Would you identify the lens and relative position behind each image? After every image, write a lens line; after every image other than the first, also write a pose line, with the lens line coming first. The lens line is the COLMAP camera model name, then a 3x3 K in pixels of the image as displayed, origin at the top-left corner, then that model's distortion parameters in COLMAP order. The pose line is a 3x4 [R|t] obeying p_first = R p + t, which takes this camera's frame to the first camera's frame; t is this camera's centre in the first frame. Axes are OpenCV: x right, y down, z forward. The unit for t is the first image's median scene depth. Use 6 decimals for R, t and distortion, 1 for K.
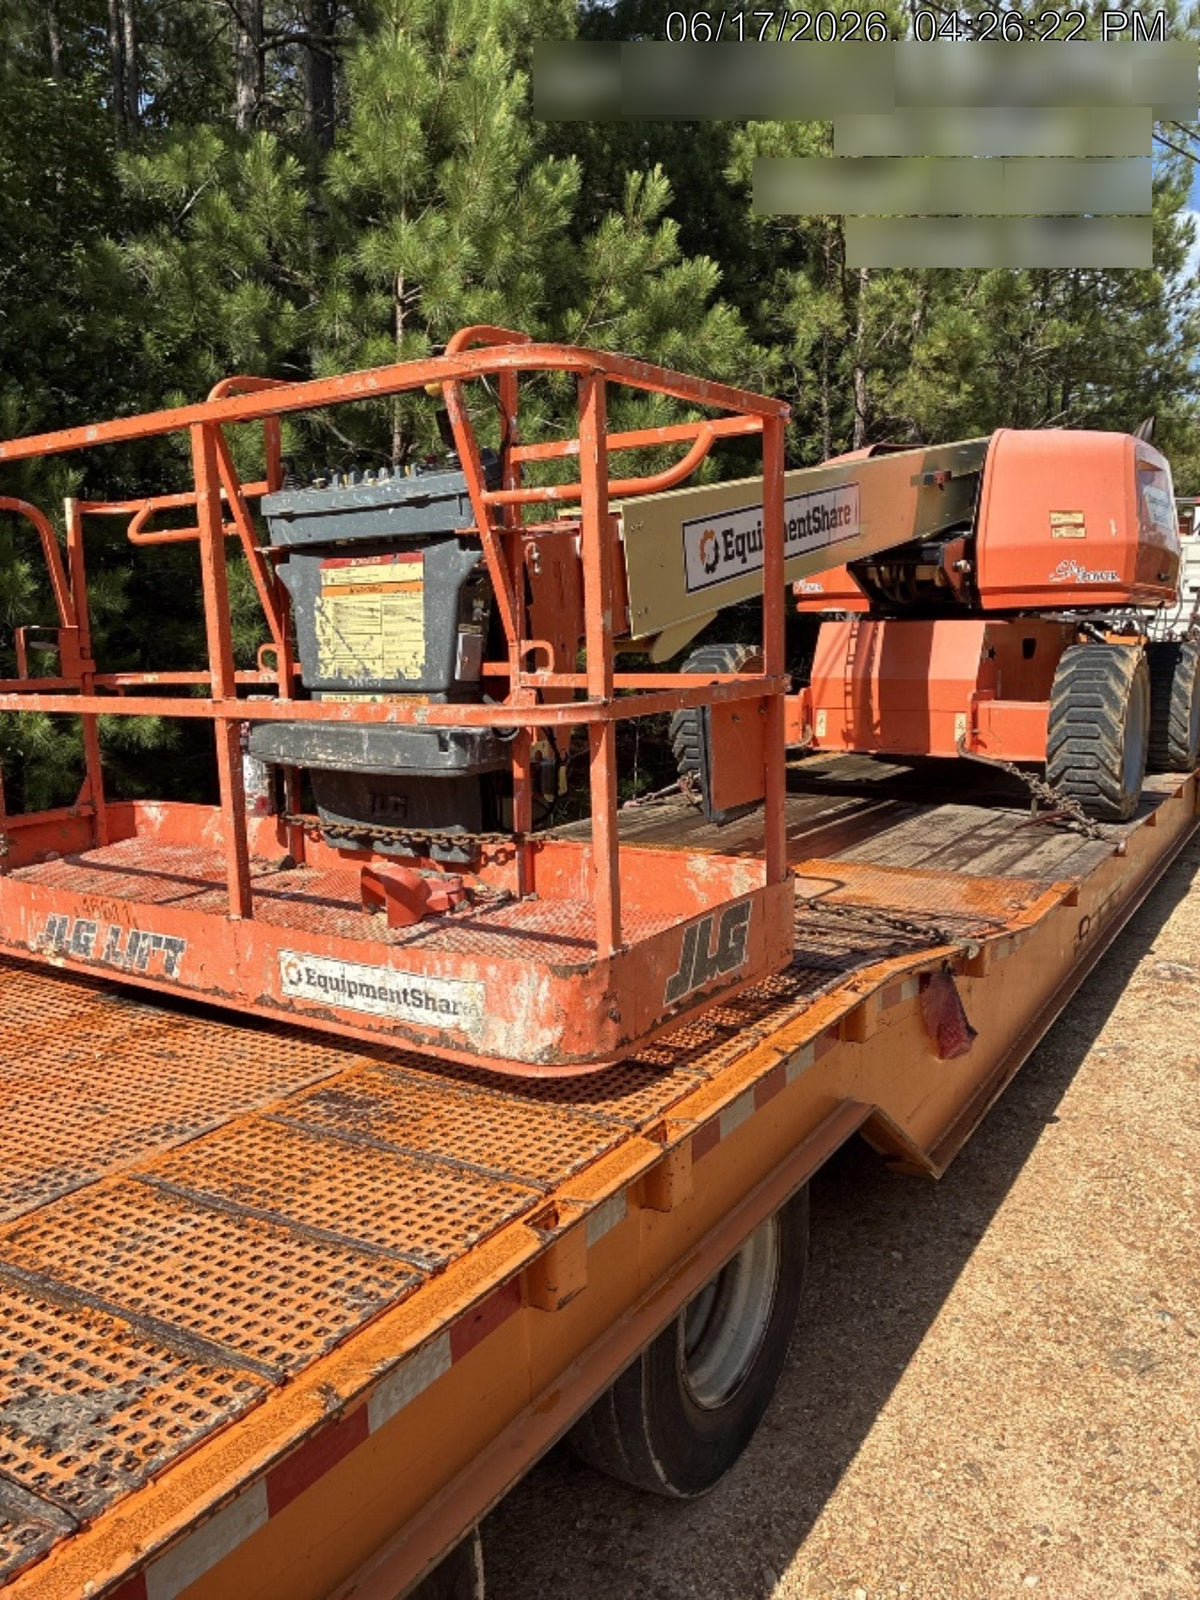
lens RADIAL K [[1244.0, 0, 577.5], [0, 1244.0, 822.7], [0, 0, 1]] dist [0.007551, -0.000192]
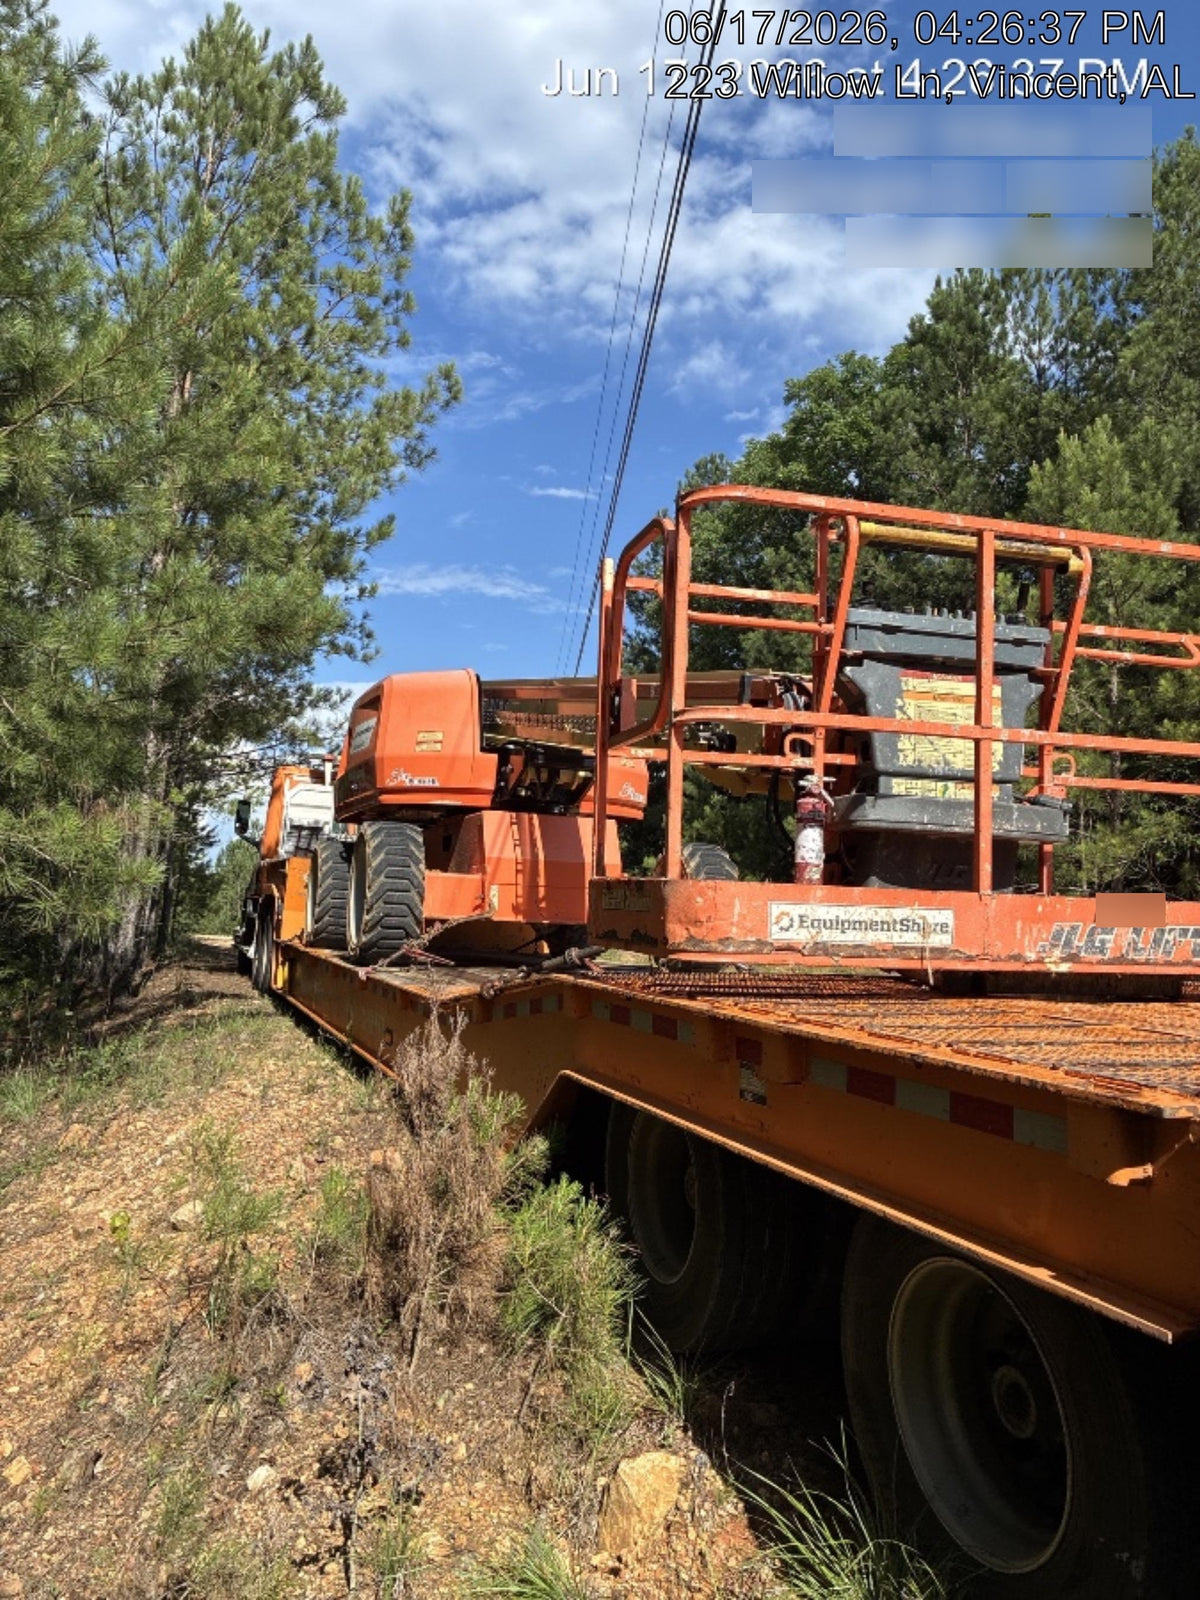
lens RADIAL K [[1244.0, 0, 577.5], [0, 1244.0, 822.7], [0, 0, 1]] dist [0.007551, -0.000192]
pose [[0.622857, 0.093812, 0.776691, -1.344230], [0.077099, 0.980591, -0.180268, 0.130533], [-0.778528, 0.172163, 0.603535, 0.547652]]
